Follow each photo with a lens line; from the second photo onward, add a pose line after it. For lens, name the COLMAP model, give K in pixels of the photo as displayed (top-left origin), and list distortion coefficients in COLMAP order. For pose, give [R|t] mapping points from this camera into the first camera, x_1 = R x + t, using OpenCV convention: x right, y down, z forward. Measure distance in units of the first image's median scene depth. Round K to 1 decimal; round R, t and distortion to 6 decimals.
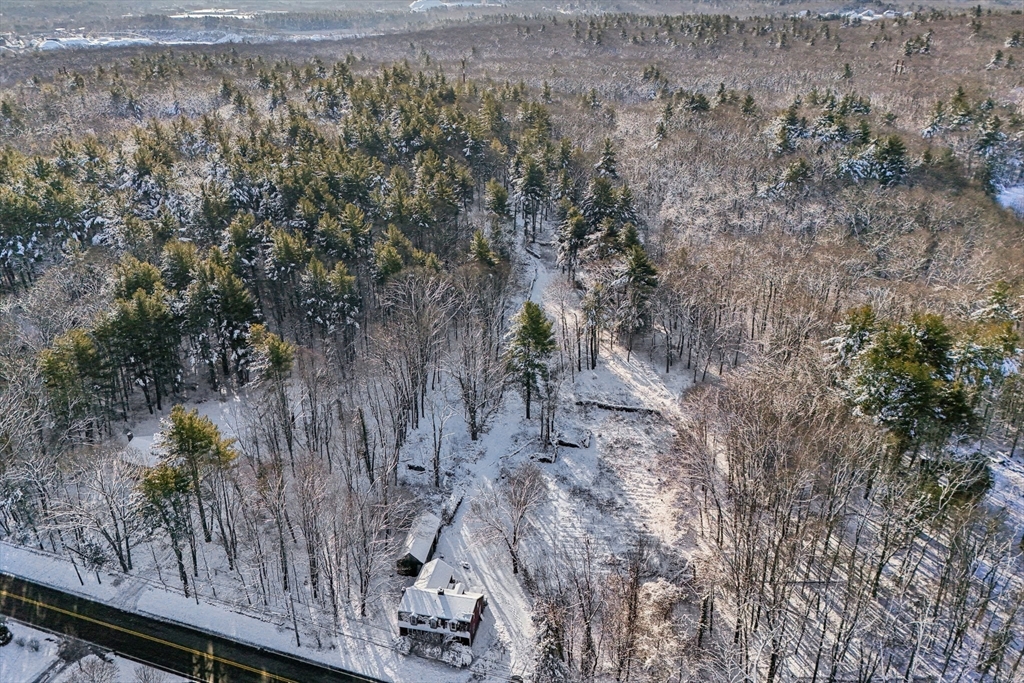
lens RADIAL K [[727.7, 0, 512.0], [0, 727.7, 341.5], [0, 0, 1]] dist [0.097656, -0.102840]
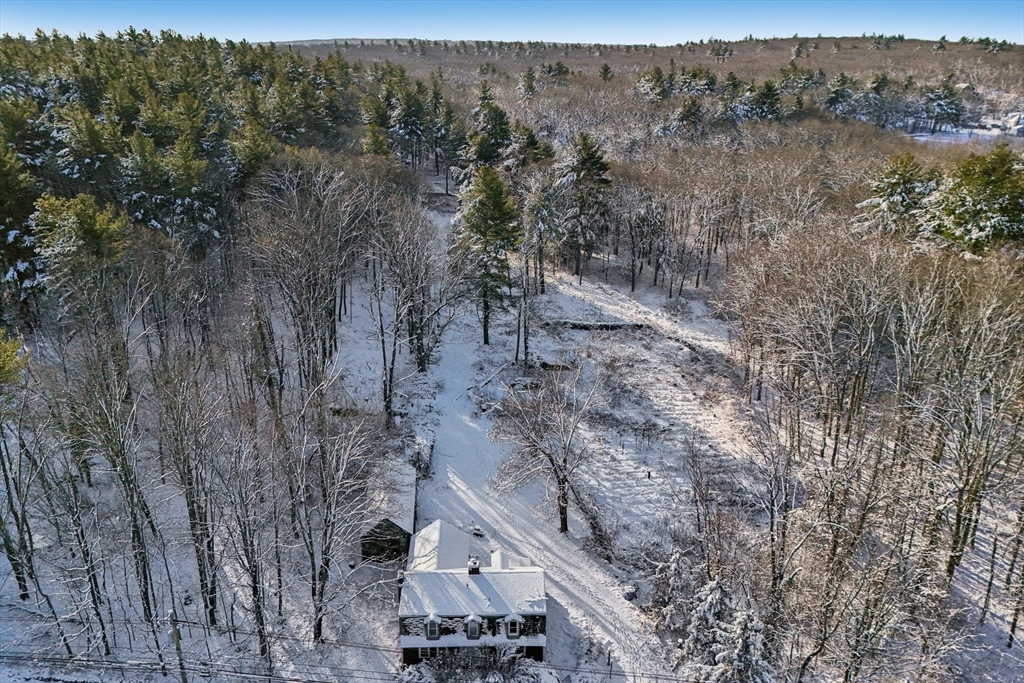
lens RADIAL K [[727.7, 0, 512.0], [0, 727.7, 341.5], [0, 0, 1]] dist [0.097656, -0.102840]
pose [[0.973252, -0.079494, 0.215548, -0.123097], [0.086531, 0.995975, -0.023392, 0.140105], [-0.212821, 0.041418, 0.976213, 0.344563]]
